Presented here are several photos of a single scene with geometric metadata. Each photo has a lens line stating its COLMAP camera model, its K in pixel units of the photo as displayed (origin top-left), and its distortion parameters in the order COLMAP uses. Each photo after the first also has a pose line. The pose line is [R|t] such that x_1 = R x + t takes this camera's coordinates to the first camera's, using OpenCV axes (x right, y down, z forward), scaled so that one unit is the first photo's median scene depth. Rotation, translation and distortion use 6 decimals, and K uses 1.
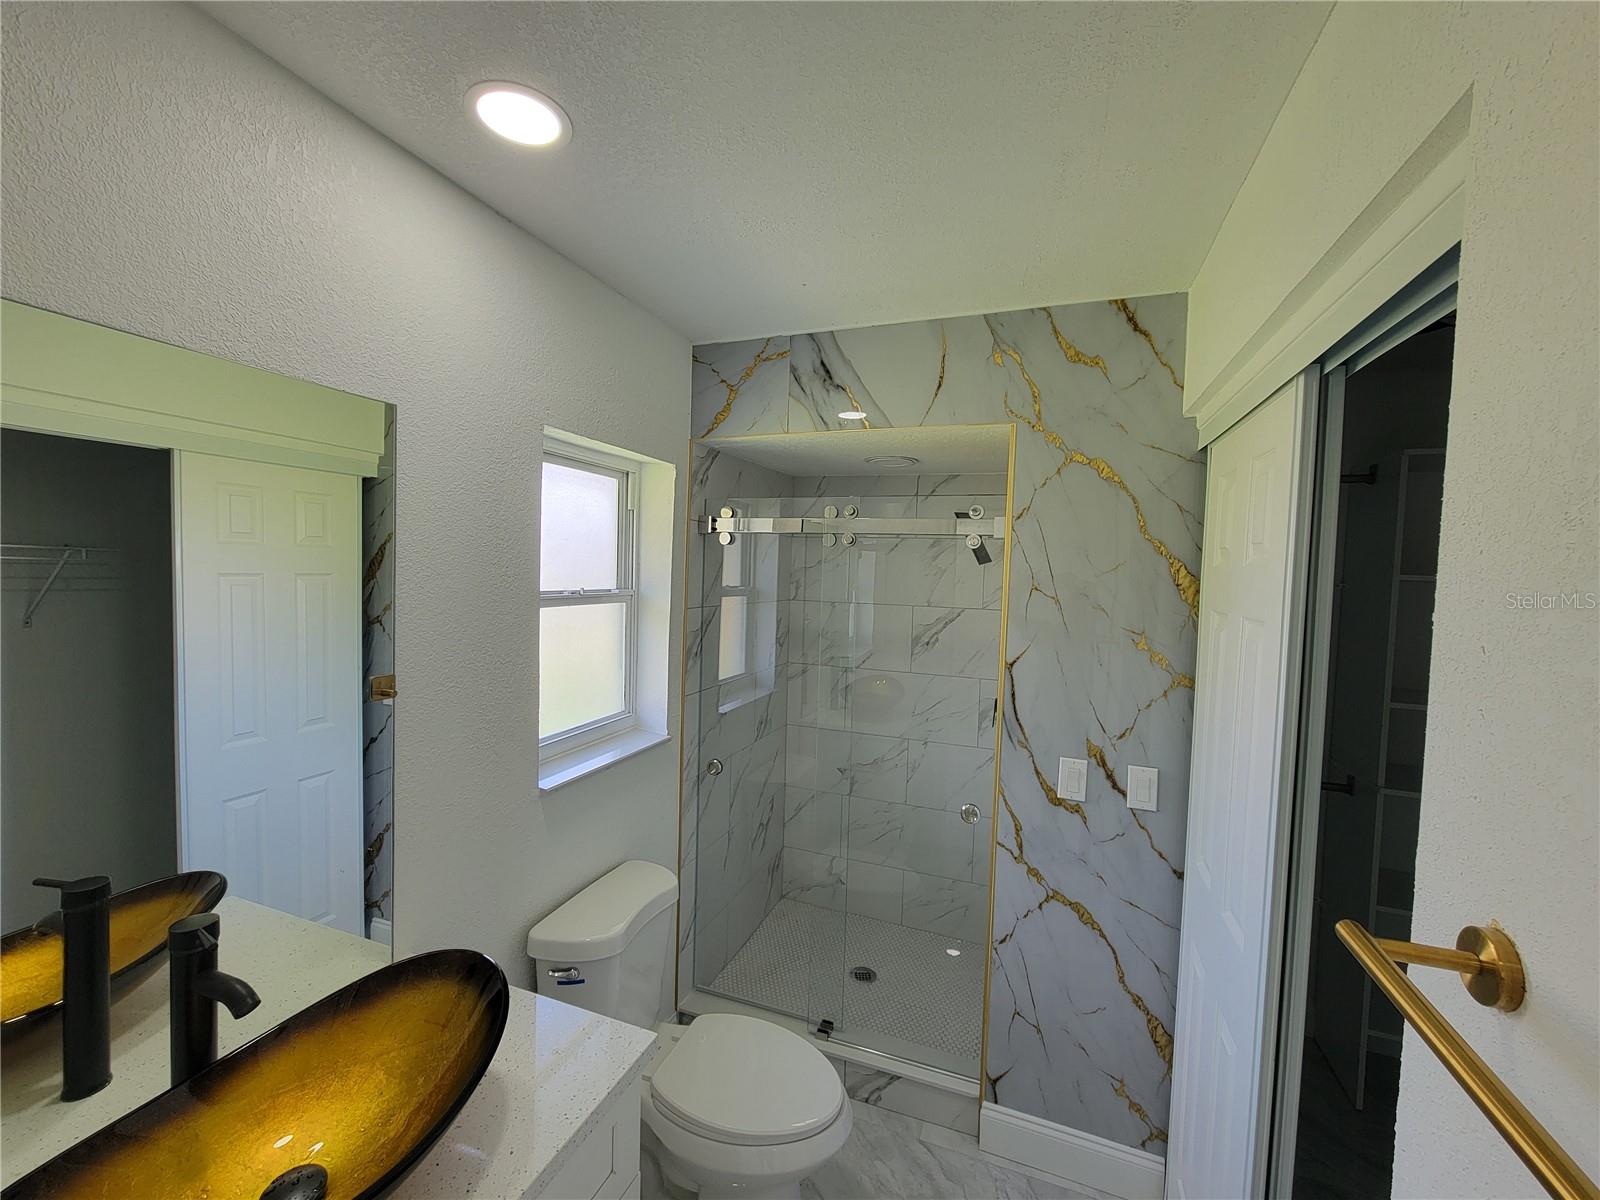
lens RADIAL K [[649.4, 0, 791.9], [0, 649.4, 594.9], [0, 0, 1]] dist [0.000817, 0.000582]
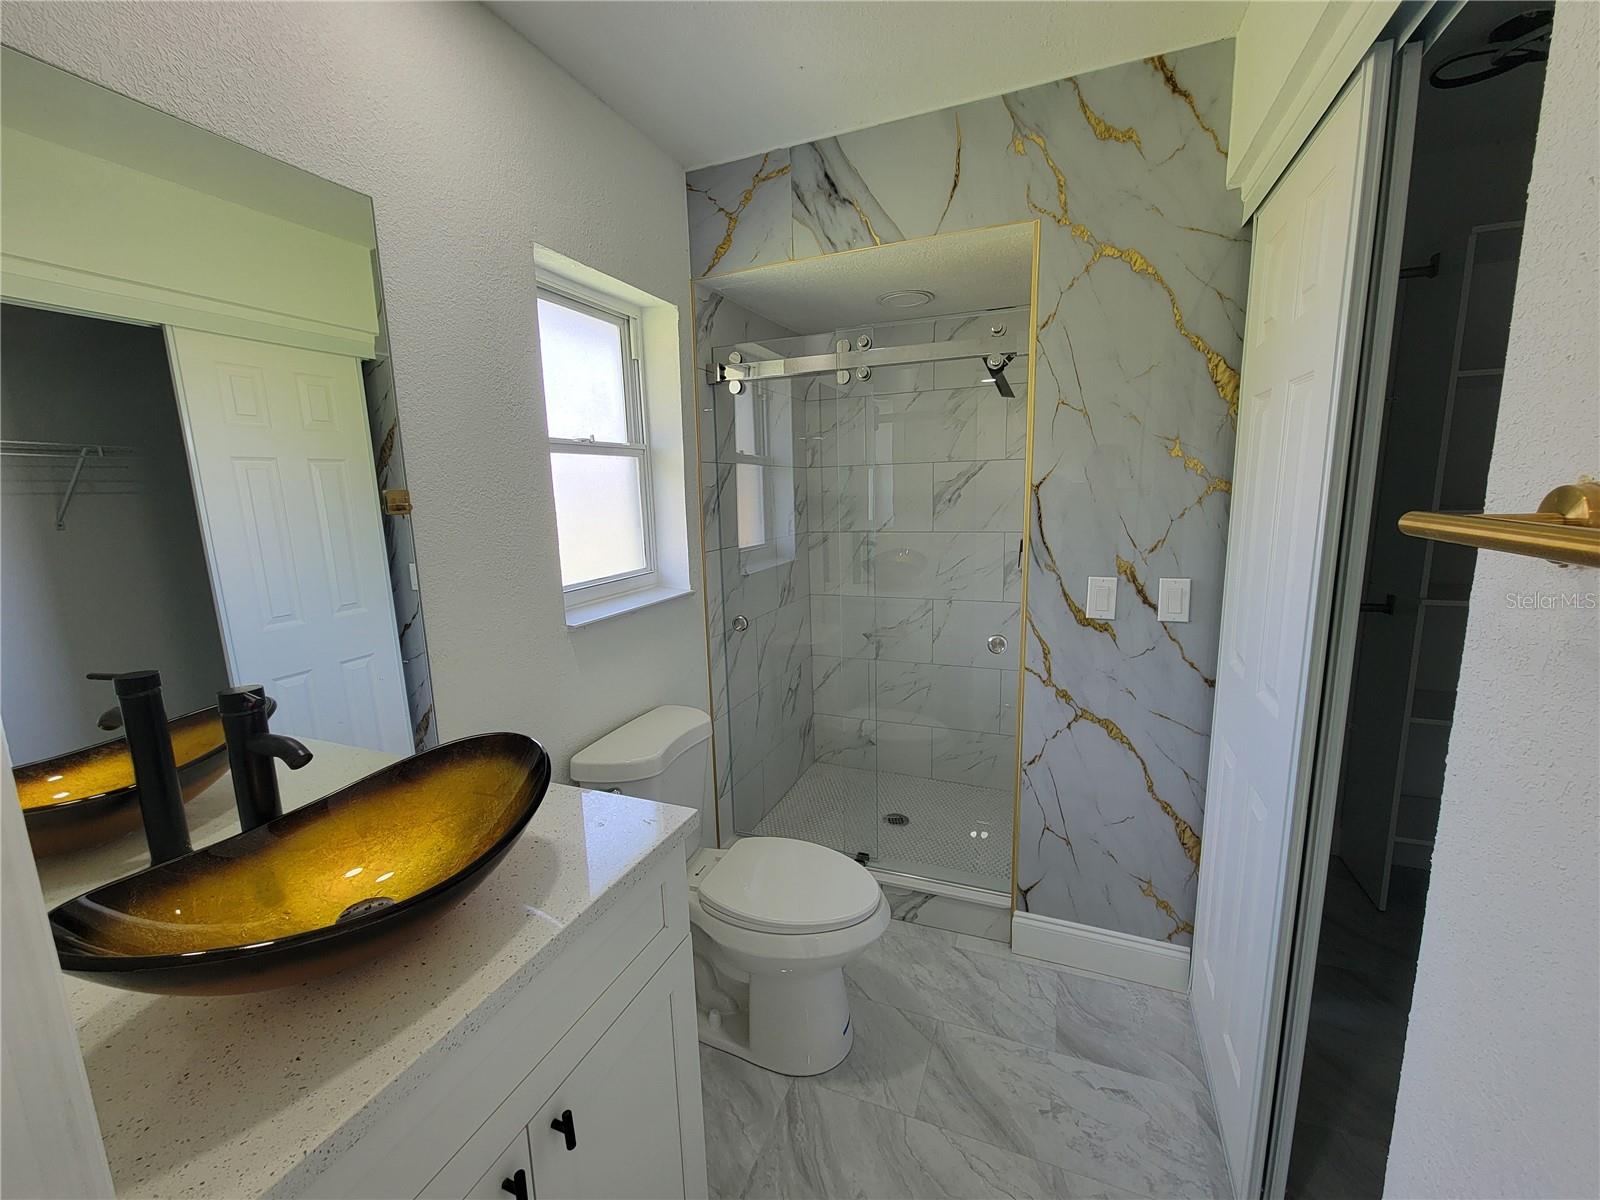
lens RADIAL K [[650.5, 0, 791.8], [0, 650.5, 595.7], [0, 0, 1]] dist [0.000791, 0.000429]
pose [[0.997948, -0.053347, -0.035414, -0.001212], [0.057317, 0.990794, 0.122648, 0.126308], [0.028545, -0.124427, 0.991818, 0.009181]]
